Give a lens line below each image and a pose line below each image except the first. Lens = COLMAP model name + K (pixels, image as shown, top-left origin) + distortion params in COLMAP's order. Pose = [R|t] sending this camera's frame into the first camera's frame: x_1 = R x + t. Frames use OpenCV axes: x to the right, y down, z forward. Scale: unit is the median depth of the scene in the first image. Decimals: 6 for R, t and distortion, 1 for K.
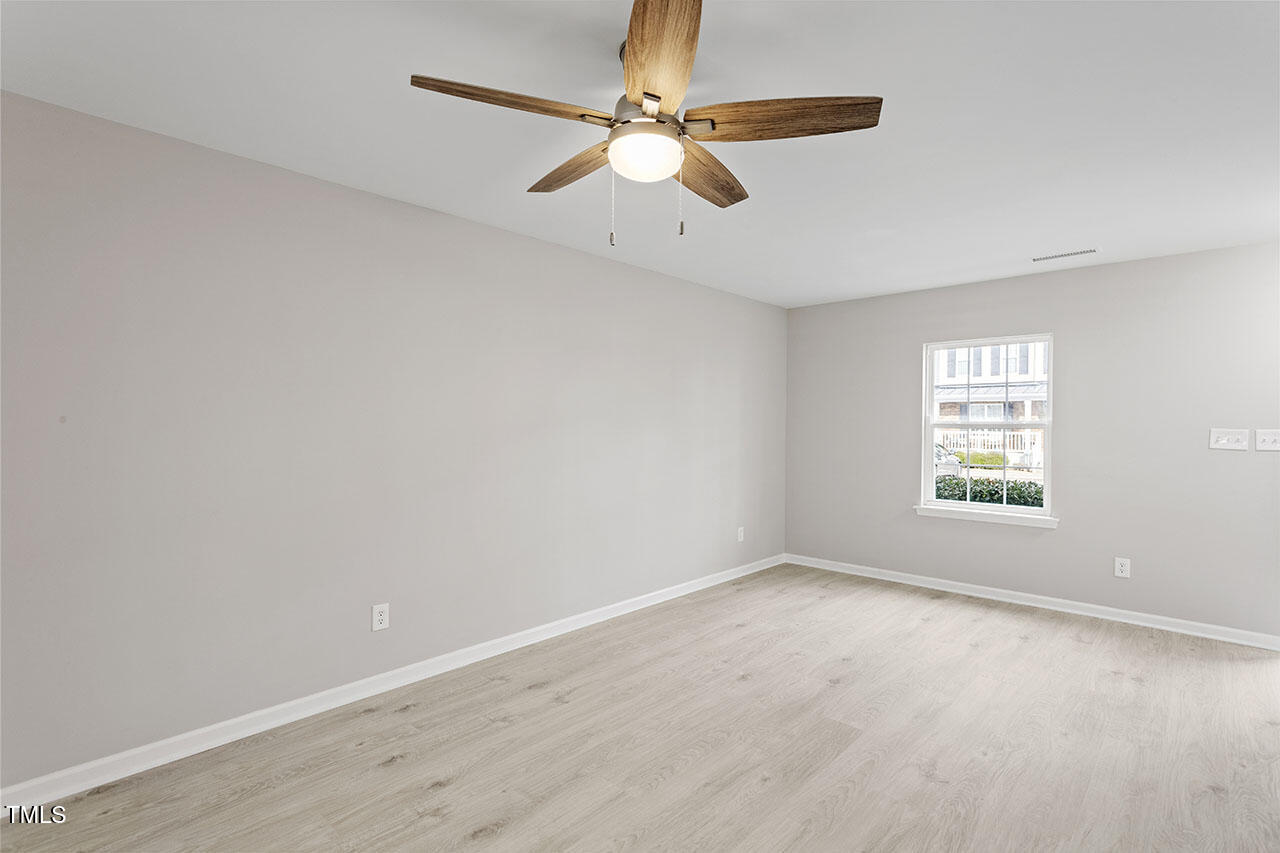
lens RADIAL K [[609.0, 0, 653.4], [0, 609.0, 423.5], [0, 0, 1]] dist [0.001494, 0.001661]
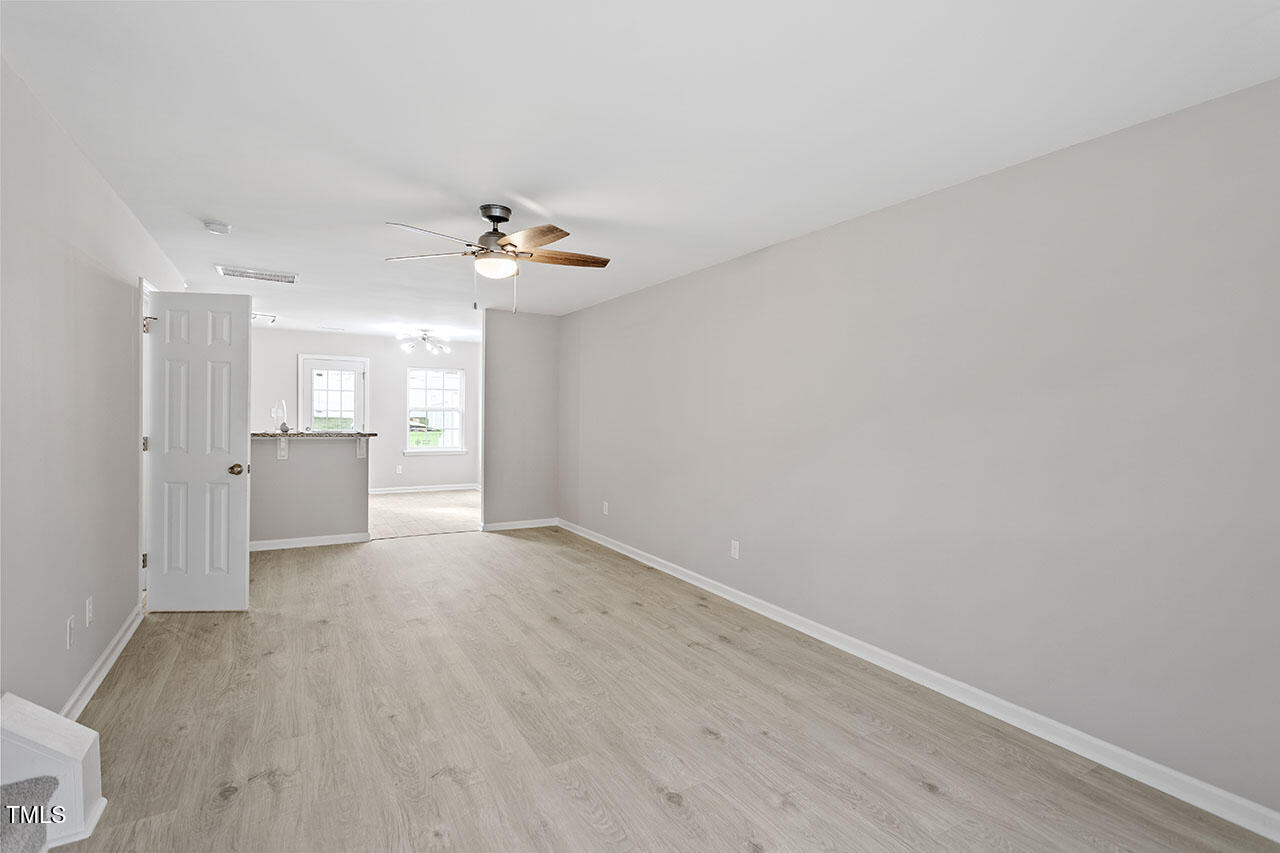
lens RADIAL K [[609.0, 0, 642.9], [0, 609.0, 433.0], [0, 0, 1]] dist [0.001494, 0.001661]
pose [[-0.303540, 0.023009, -0.952541, 0.876196], [-0.017197, 0.999413, 0.029621, 0.000601], [0.952664, 0.025372, -0.302966, 1.081609]]
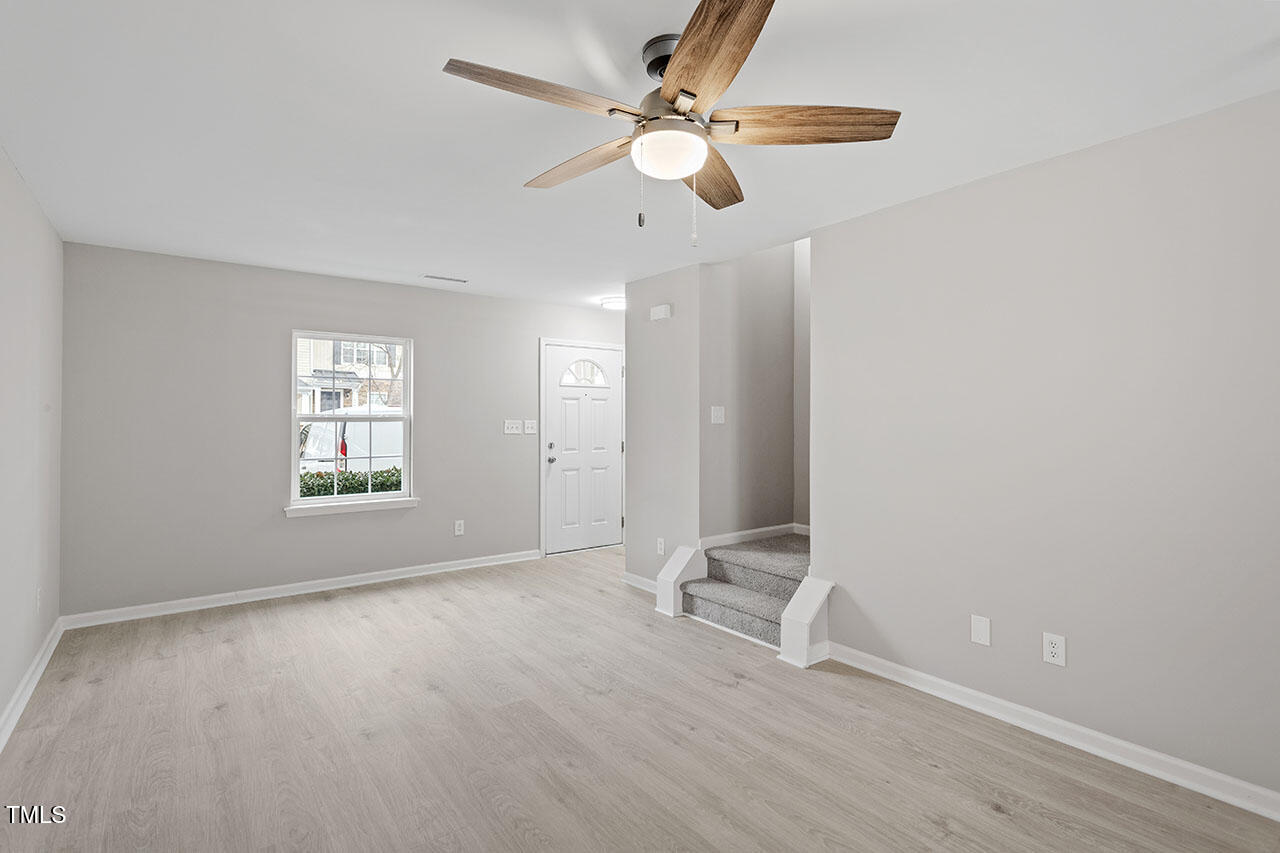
lens RADIAL K [[609.0, 0, 645.6], [0, 609.0, 414.7], [0, 0, 1]] dist [0.001494, 0.001661]
pose [[0.181503, 0.000301, 0.983390, -0.547527], [-0.002521, 0.999997, 0.000159, -0.008227], [-0.983387, -0.002508, 0.181503, 0.462560]]
